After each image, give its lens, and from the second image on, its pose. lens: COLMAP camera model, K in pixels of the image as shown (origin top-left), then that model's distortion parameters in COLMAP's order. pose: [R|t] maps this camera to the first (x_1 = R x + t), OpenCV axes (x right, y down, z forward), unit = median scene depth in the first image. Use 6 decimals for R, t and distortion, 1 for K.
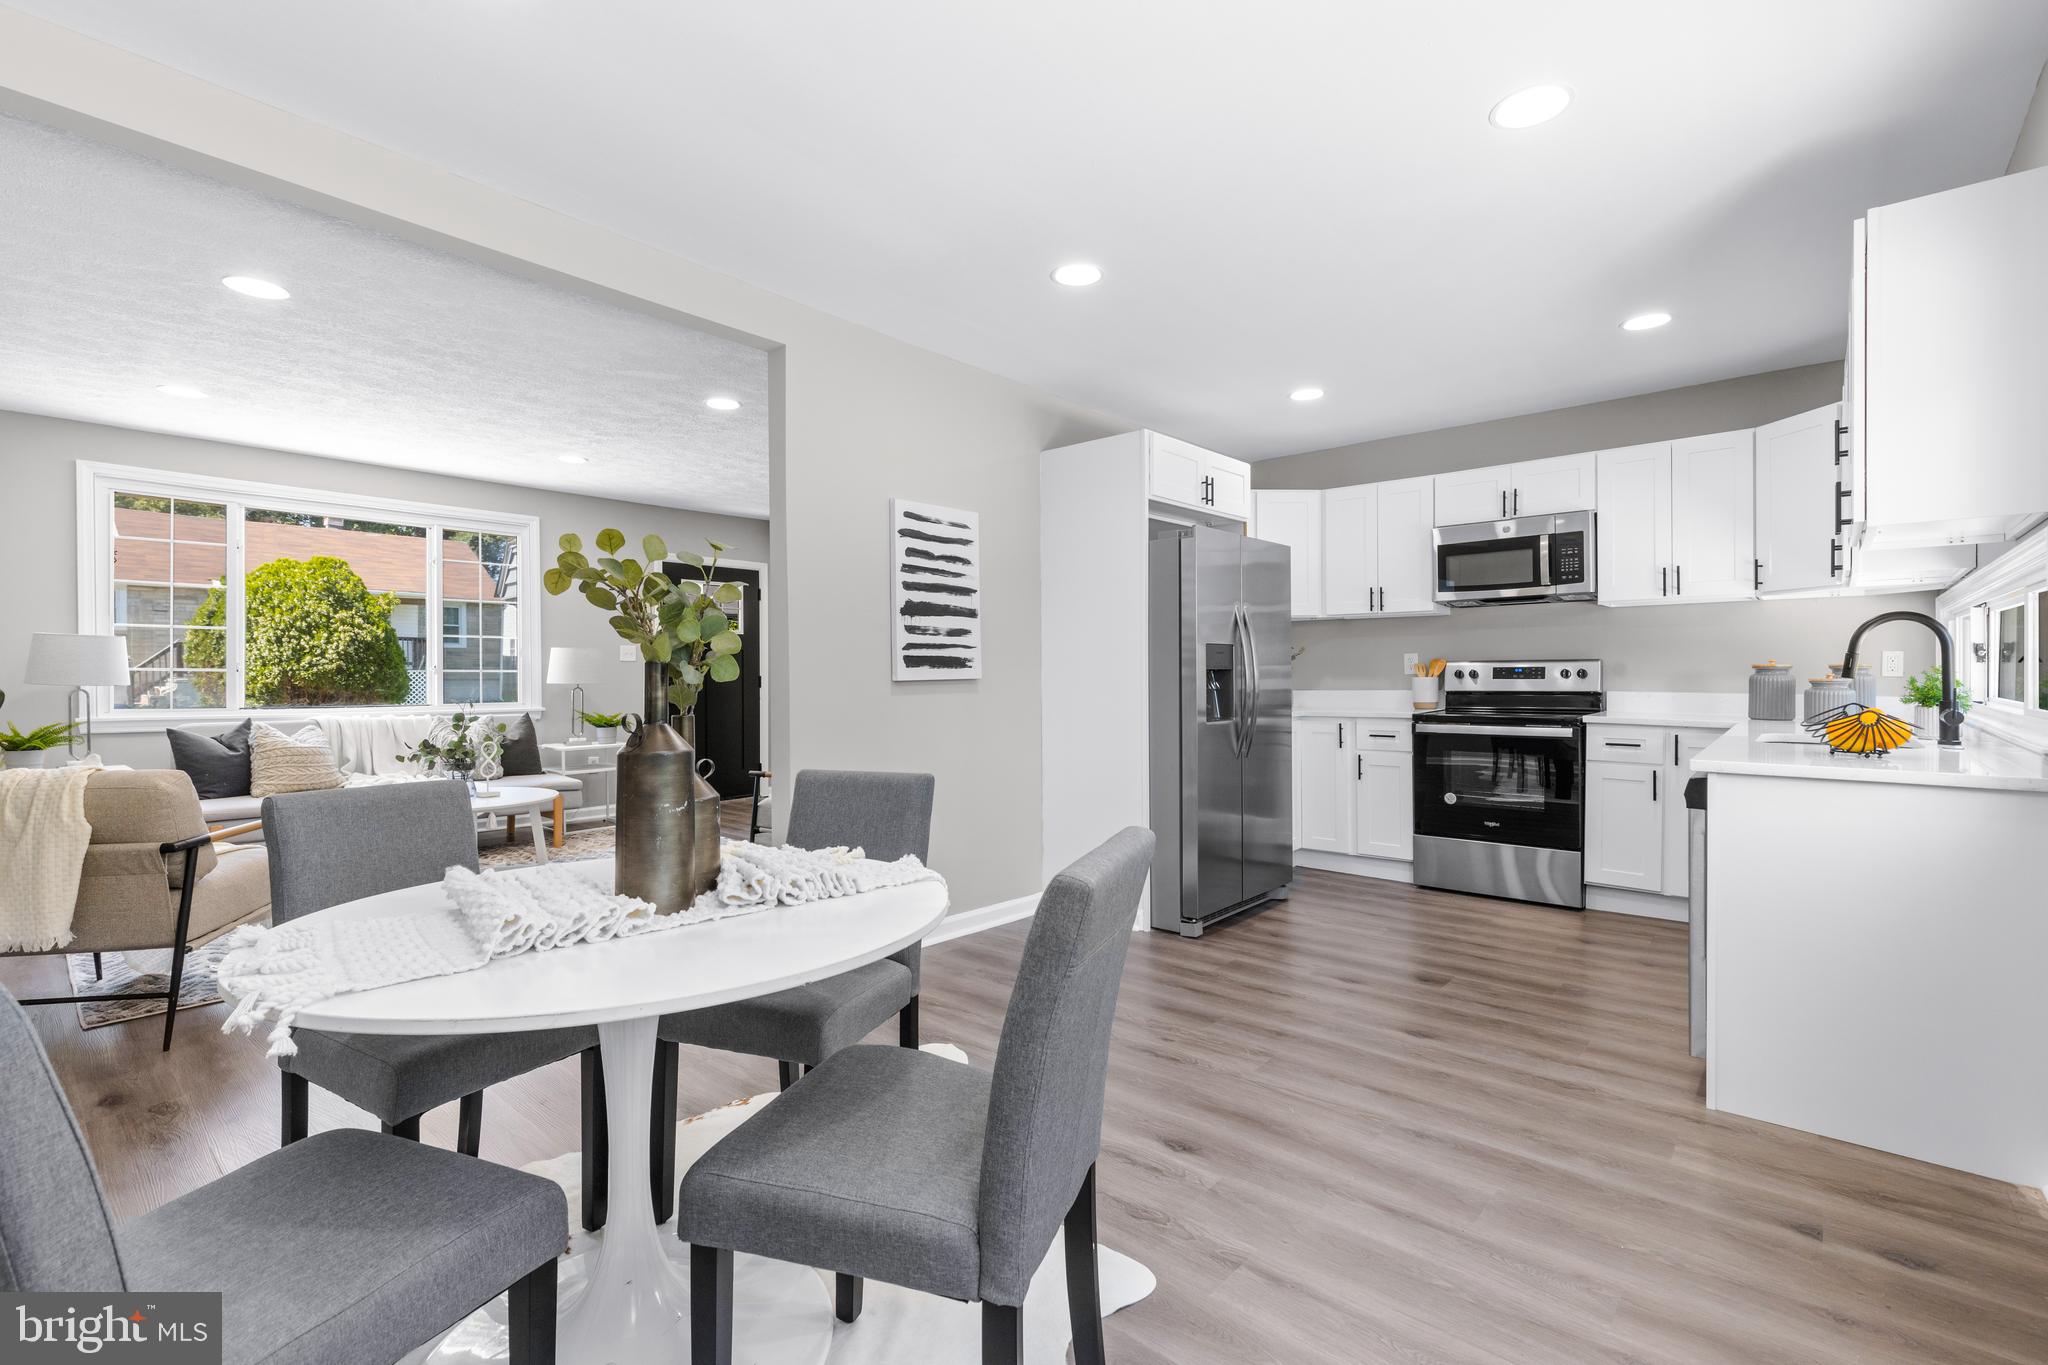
lens RADIAL K [[912.1, 0, 1036.3], [0, 912.1, 679.2], [0, 0, 1]] dist [0.008177, -0.002758]
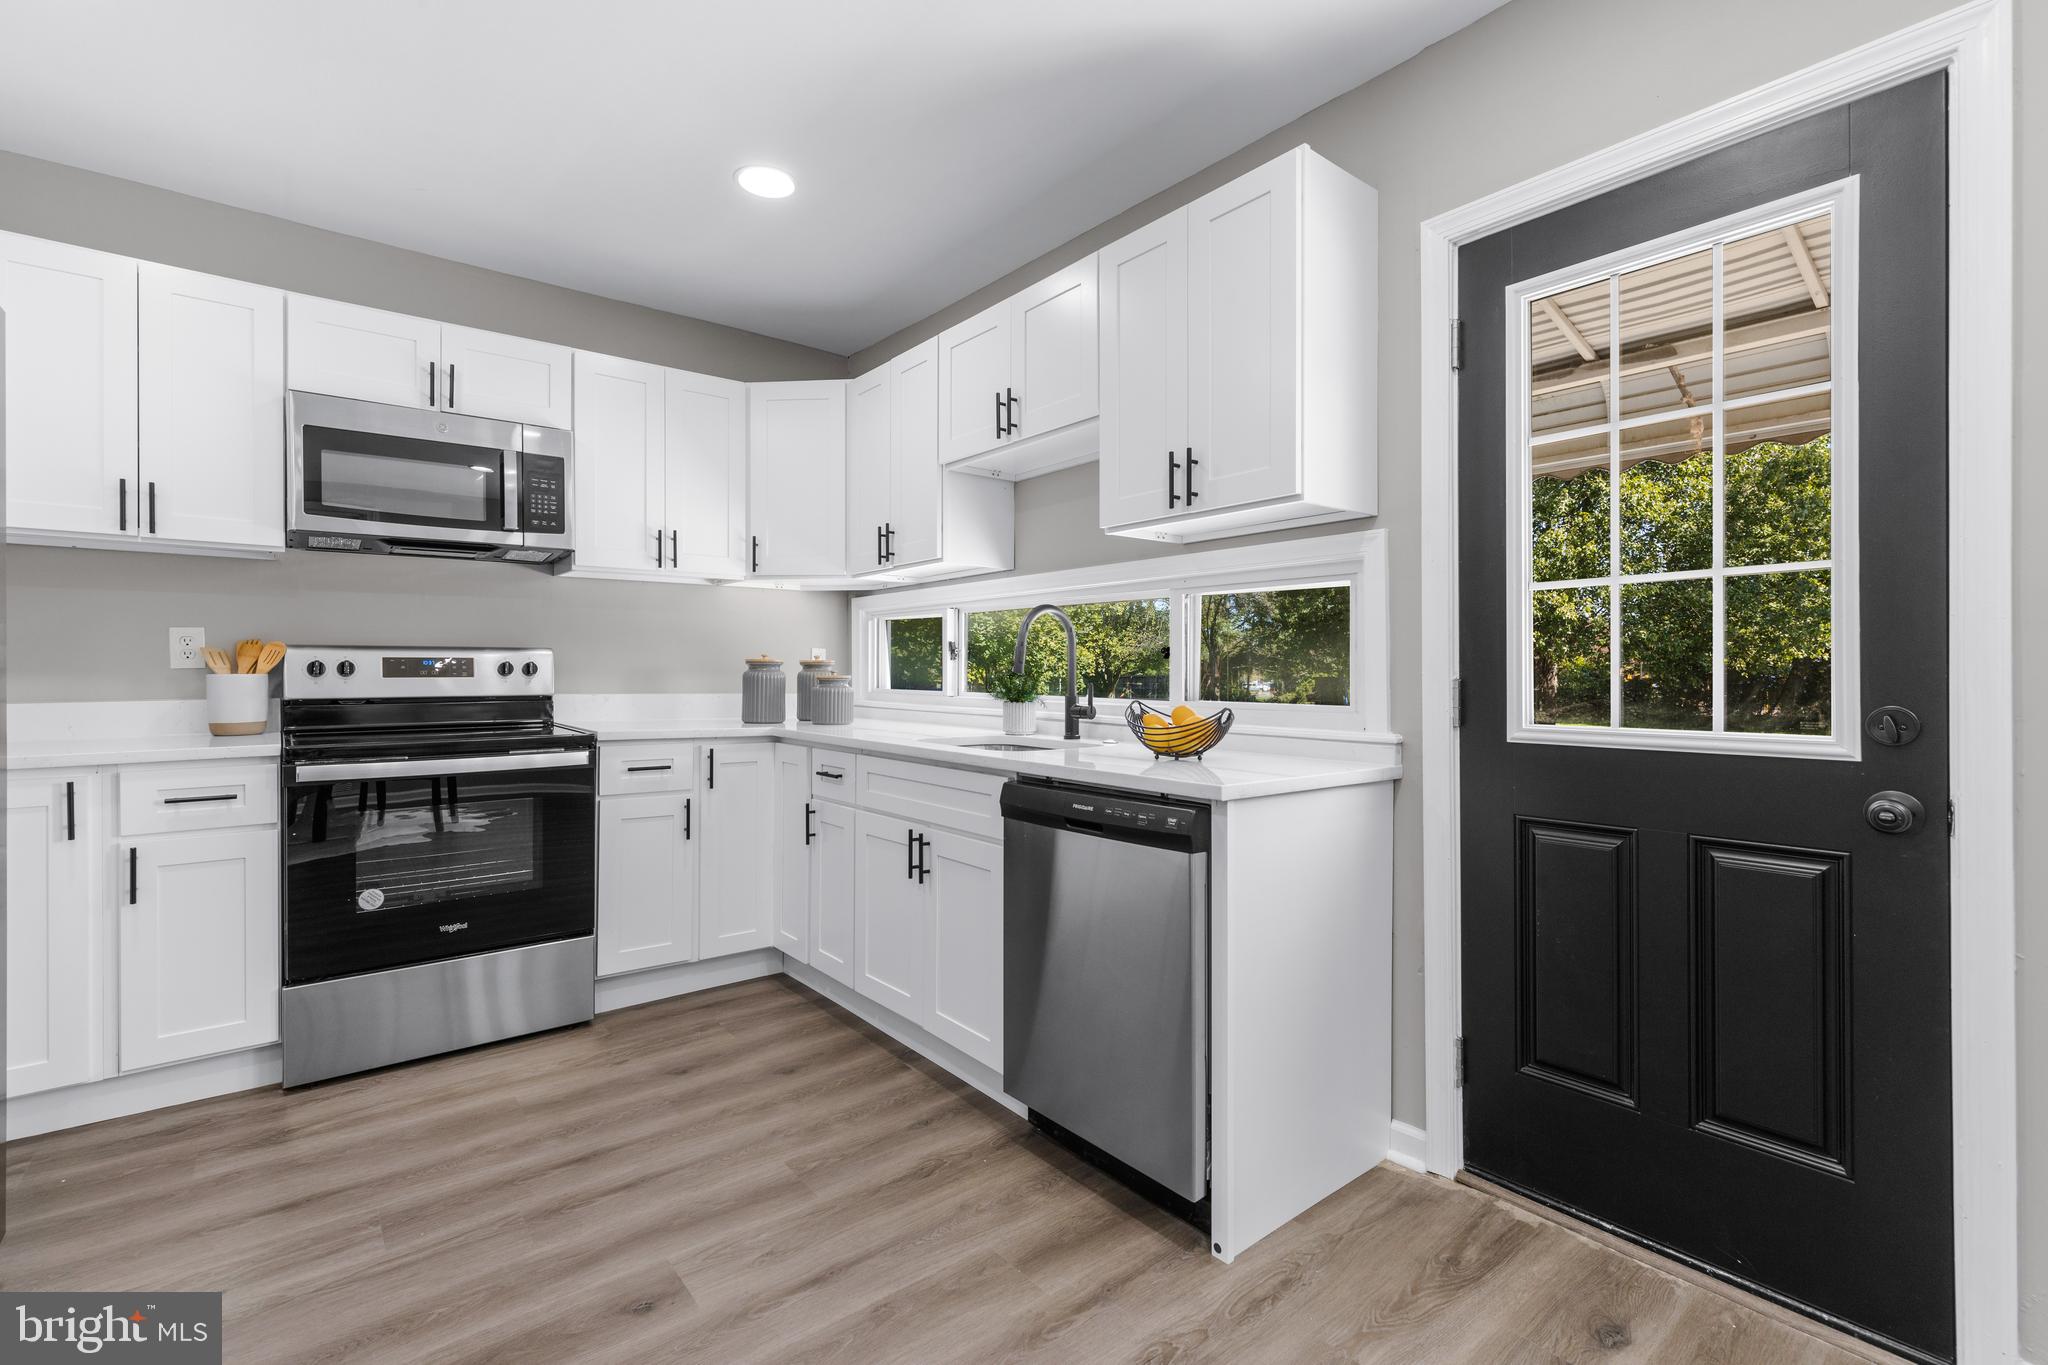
lens RADIAL K [[912.1, 0, 1026.8], [0, 912.1, 672.8], [0, 0, 1]] dist [0.008177, -0.002758]
pose [[0.181008, 0.004307, 0.983472, -0.005988], [0.003527, 0.999981, -0.005028, 0.001806], [-0.983475, 0.004379, 0.180990, 0.563352]]
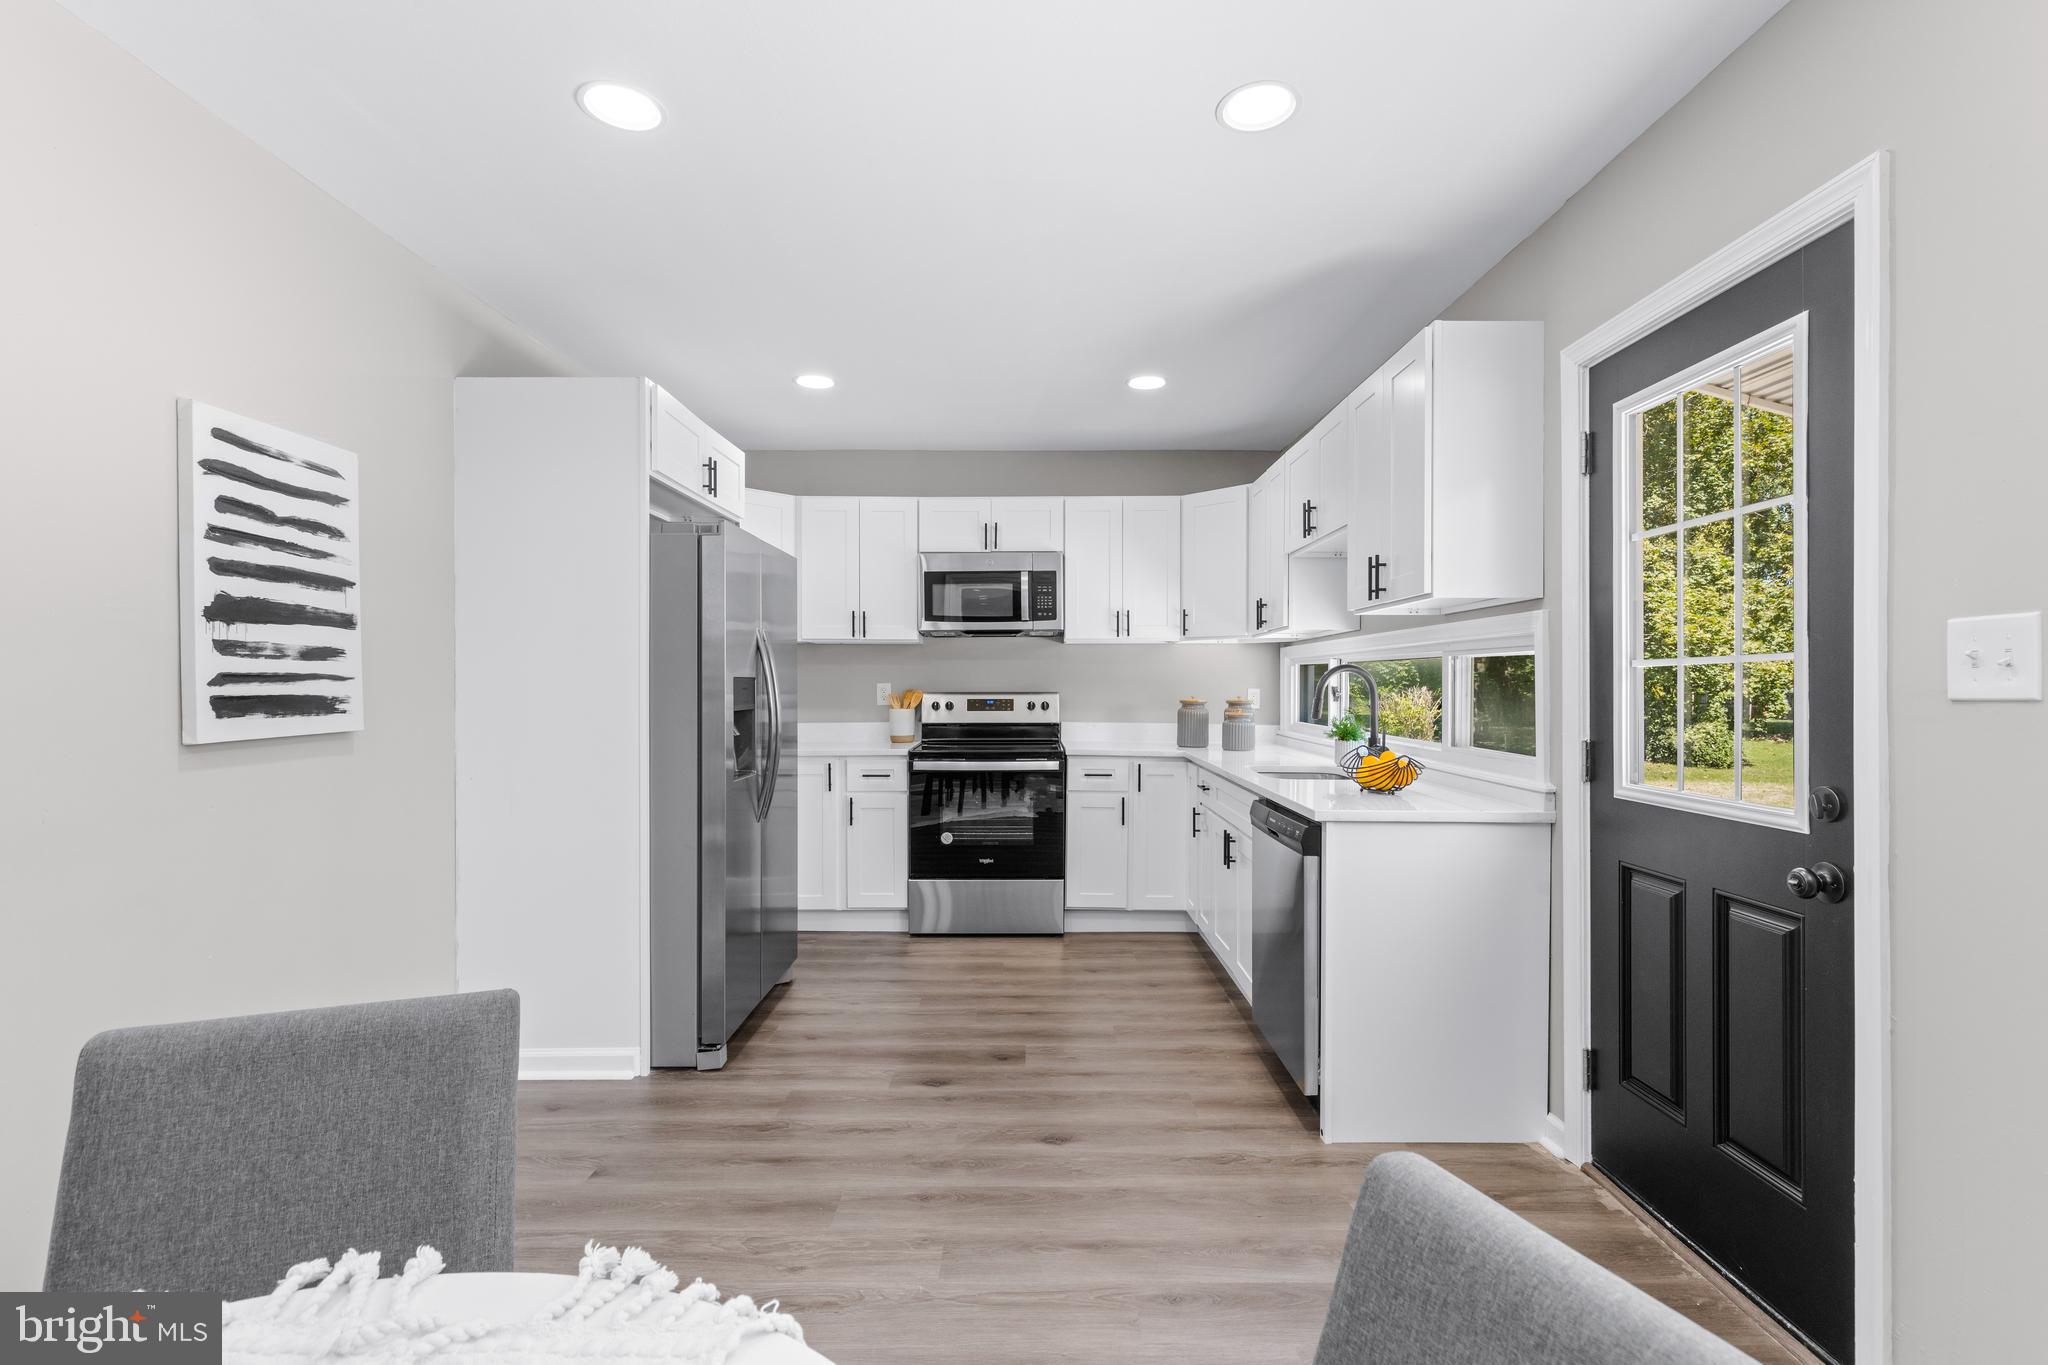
lens RADIAL K [[912.1, 0, 1030.6], [0, 912.1, 687.3], [0, 0, 1]] dist [0.008177, -0.002758]
pose [[0.757048, 0.004053, 0.653347, -0.112141], [-0.001983, 0.999990, -0.003906, -0.025425], [-0.653357, 0.001662, 0.757048, 0.236589]]
